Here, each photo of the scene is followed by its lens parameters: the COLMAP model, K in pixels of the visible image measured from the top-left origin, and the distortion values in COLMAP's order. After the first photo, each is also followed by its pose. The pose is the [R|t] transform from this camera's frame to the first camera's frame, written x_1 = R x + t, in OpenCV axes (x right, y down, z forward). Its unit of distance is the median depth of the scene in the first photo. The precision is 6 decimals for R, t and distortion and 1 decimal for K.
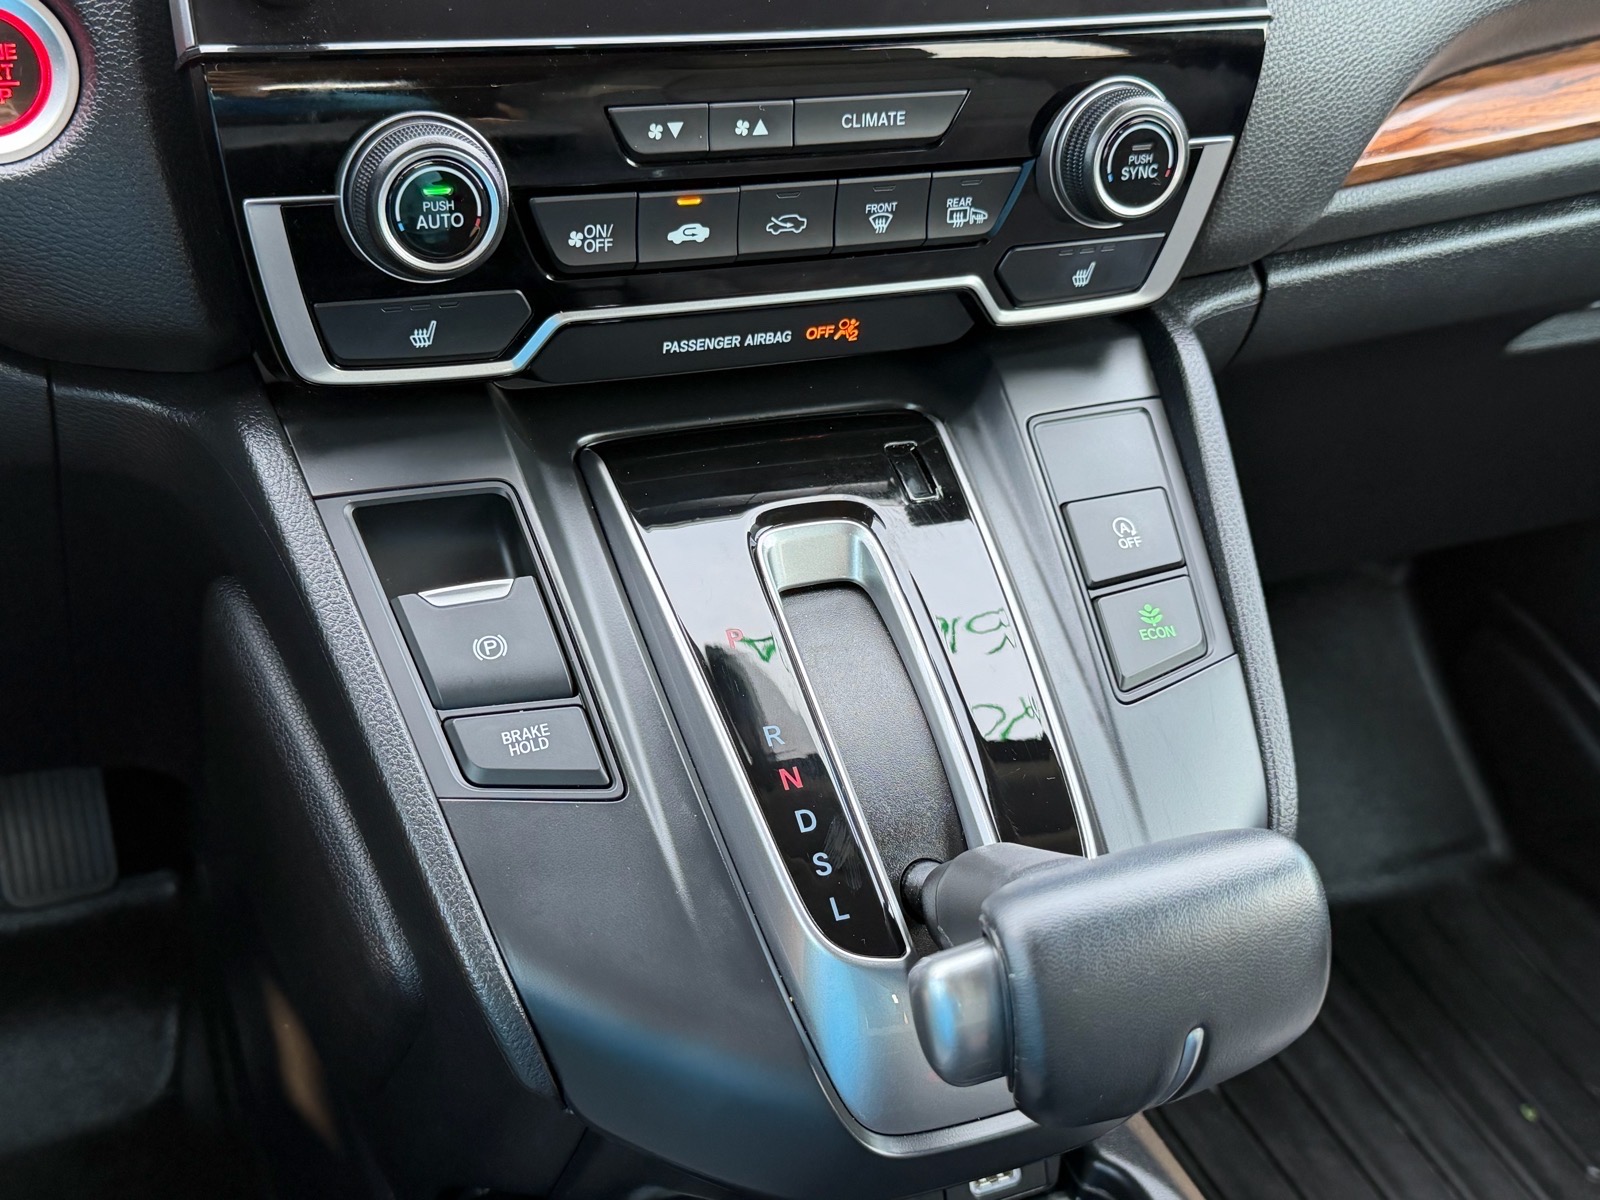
lens RADIAL K [[1916.9, 0, 800.0], [0, 1916.9, 600.0], [0, 0, 1]] dist [0.195796, -0.529338]
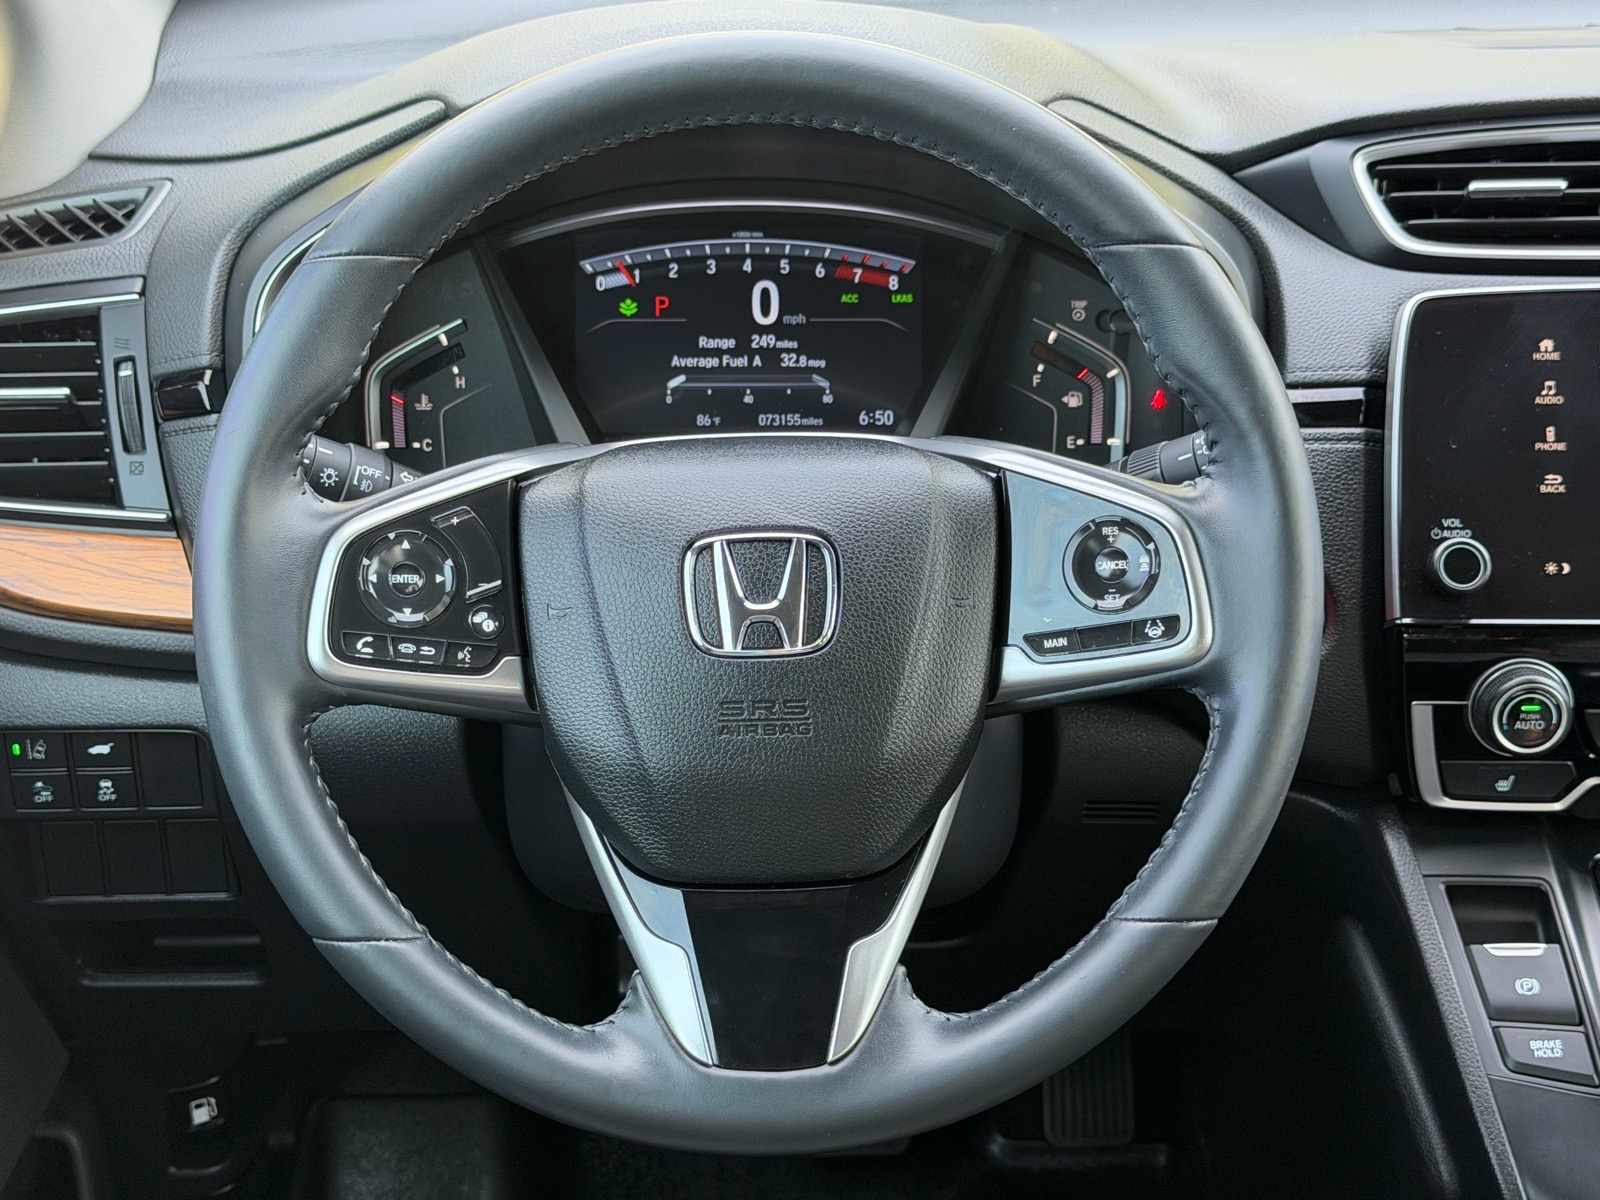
lens RADIAL K [[2671.4, 0, 800.0], [0, 2671.4, 600.0], [0, 0, 1]] dist [0.131802, -0.147184]
pose [[0.925465, 0.093805, -0.367035, 0.069147], [-0.136205, 0.986463, -0.091320, -0.004317], [0.353500, 0.134505, 0.925714, -1.283974]]
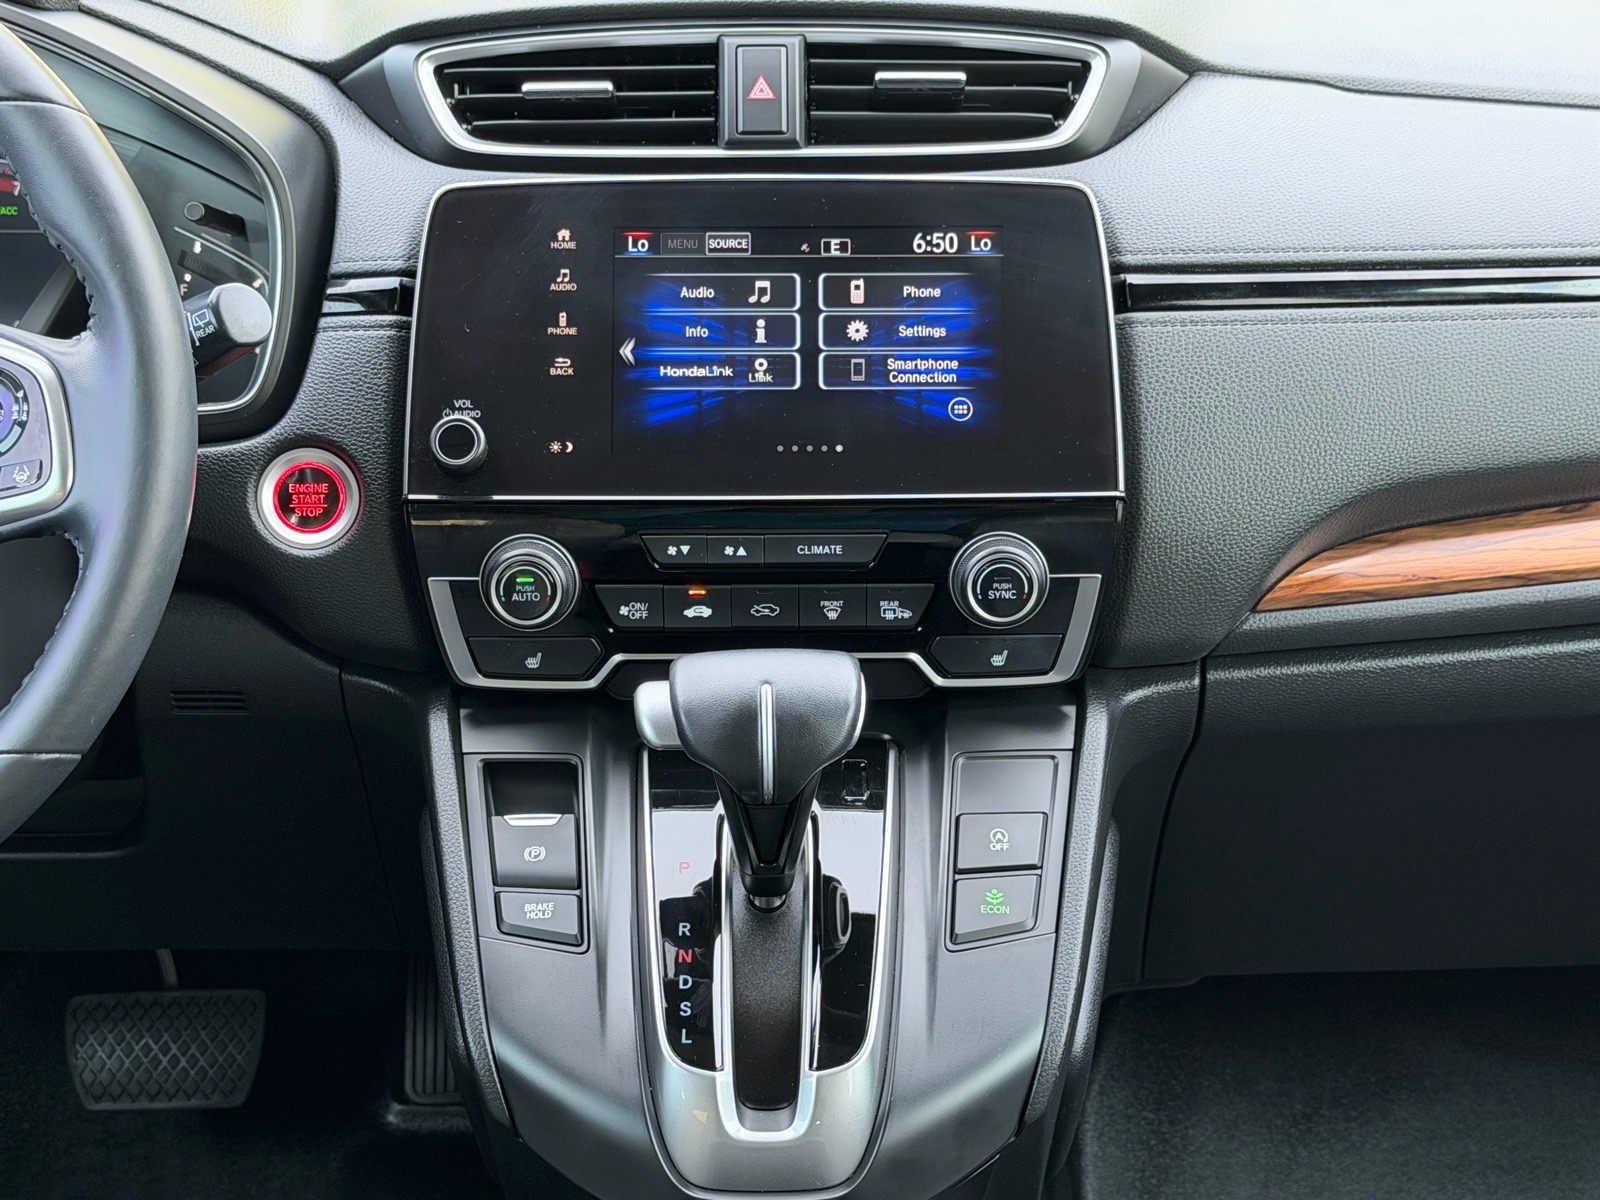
lens RADIAL K [[2795.0, 0, 800.0], [0, 2795.0, 600.0], [0, 0, 1]] dist [0.155254, 0.045104]
pose [[0.917588, 0.076843, -0.390036, 0.935888], [-0.136186, 0.982534, -0.126812, 0.082661], [0.373479, 0.169478, 0.912026, -1.090441]]
